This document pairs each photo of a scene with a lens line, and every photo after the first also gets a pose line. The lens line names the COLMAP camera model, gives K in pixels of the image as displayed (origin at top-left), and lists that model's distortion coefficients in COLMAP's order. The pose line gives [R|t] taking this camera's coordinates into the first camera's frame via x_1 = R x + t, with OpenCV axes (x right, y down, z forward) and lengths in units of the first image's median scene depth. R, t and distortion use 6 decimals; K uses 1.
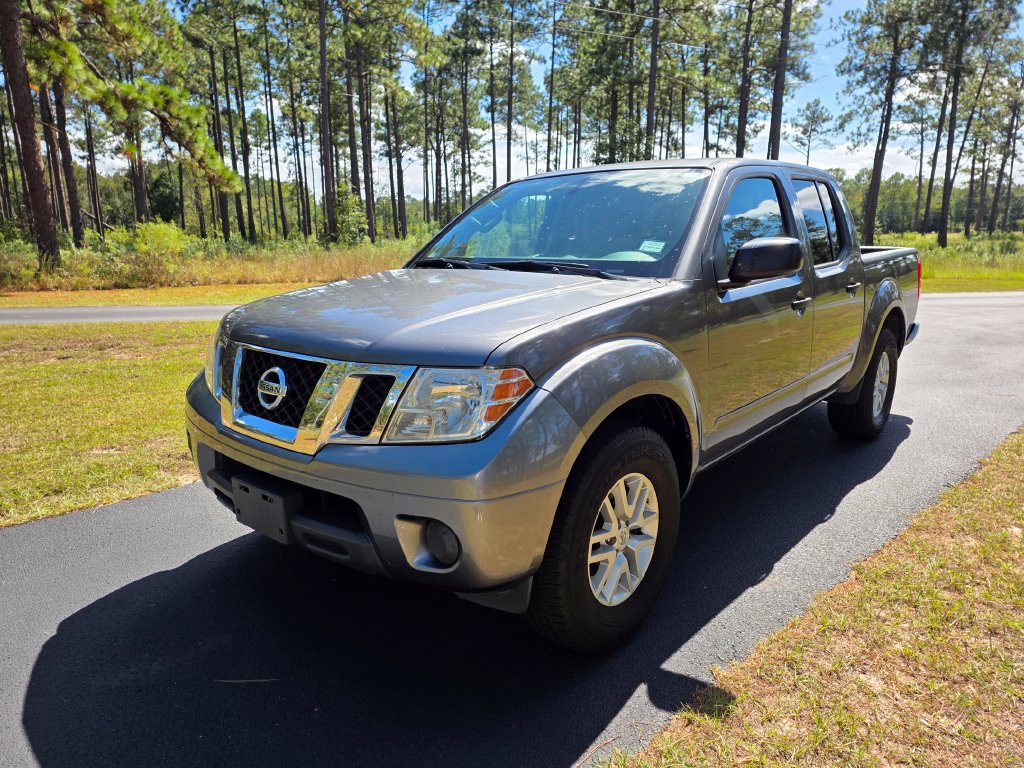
lens RADIAL K [[691.9, 0, 512.0], [0, 691.9, 384.0], [0, 0, 1]] dist [0.044695, -0.015322]
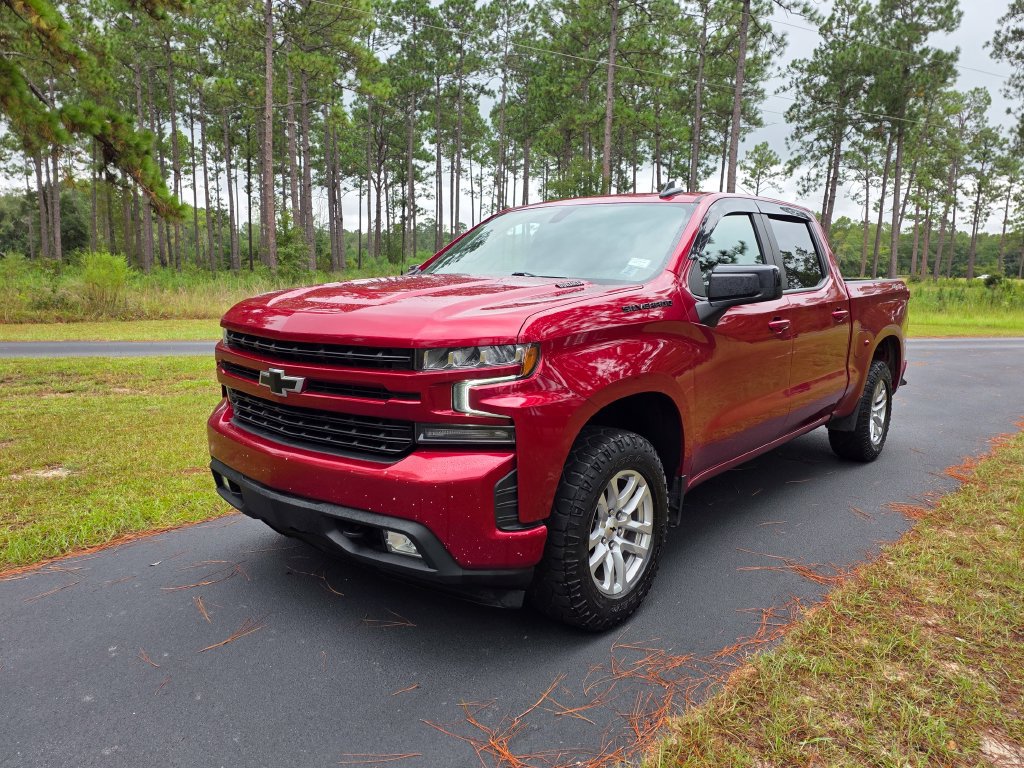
lens RADIAL K [[755.7, 0, 505.9], [0, 755.7, 379.9], [0, 0, 1]] dist [0.090470, -0.063378]
pose [[0.996190, 0.007407, 0.086898, -0.023484], [-0.001411, 0.997626, -0.068856, 0.004046], [-0.087201, 0.068471, 0.993835, -0.025713]]
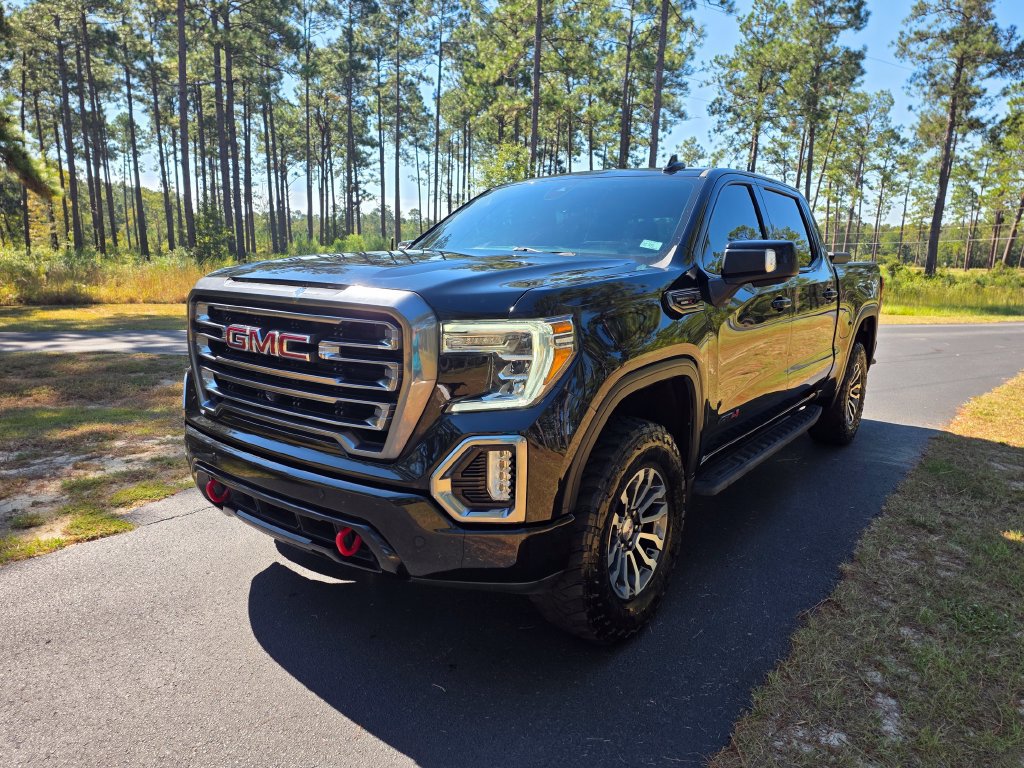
lens RADIAL K [[674.8, 0, 520.7], [0, 674.8, 381.5], [0, 0, 1]] dist [0.056895, -0.027139]
pose [[0.988416, -0.001307, 0.151763, 0.020825], [0.005598, 0.999596, -0.027854, -0.008523], [-0.151666, 0.028381, 0.988024, 0.031029]]
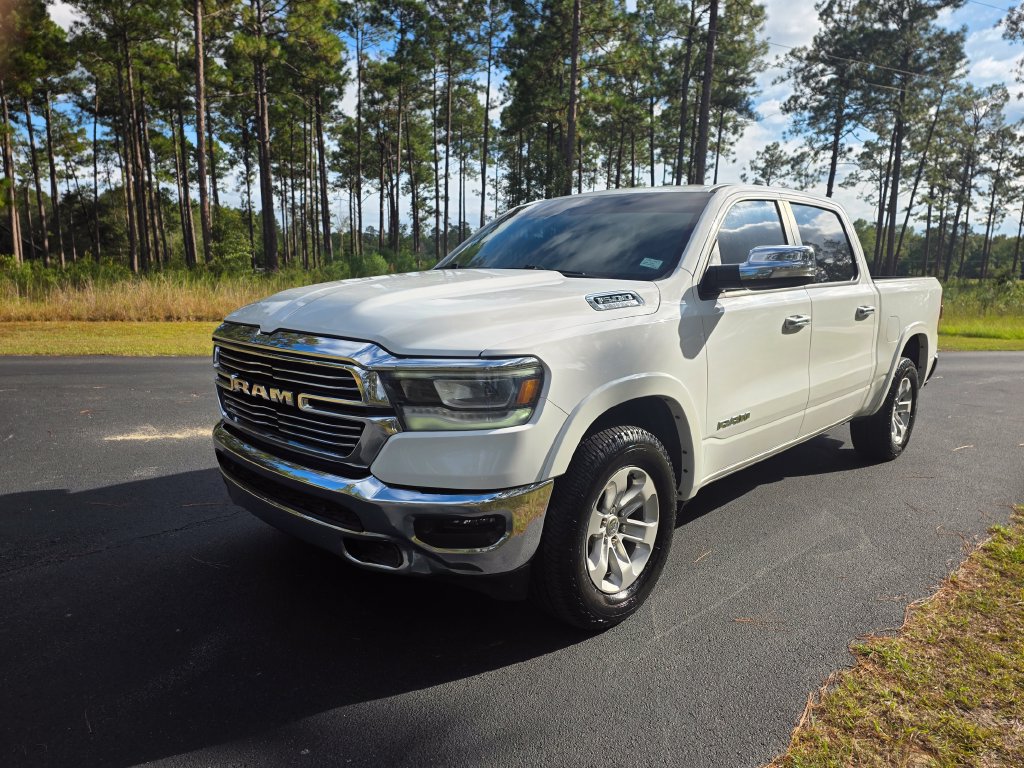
lens RADIAL K [[651.8, 0, 546.0], [0, 651.8, 392.6], [0, 0, 1]] dist [0.042449, -0.016093]
pose [[0.999376, 0.015709, 0.031638, 0.095081], [-0.014760, 0.999440, -0.030018, -0.021302], [-0.032091, 0.029532, 0.999049, 0.098691]]
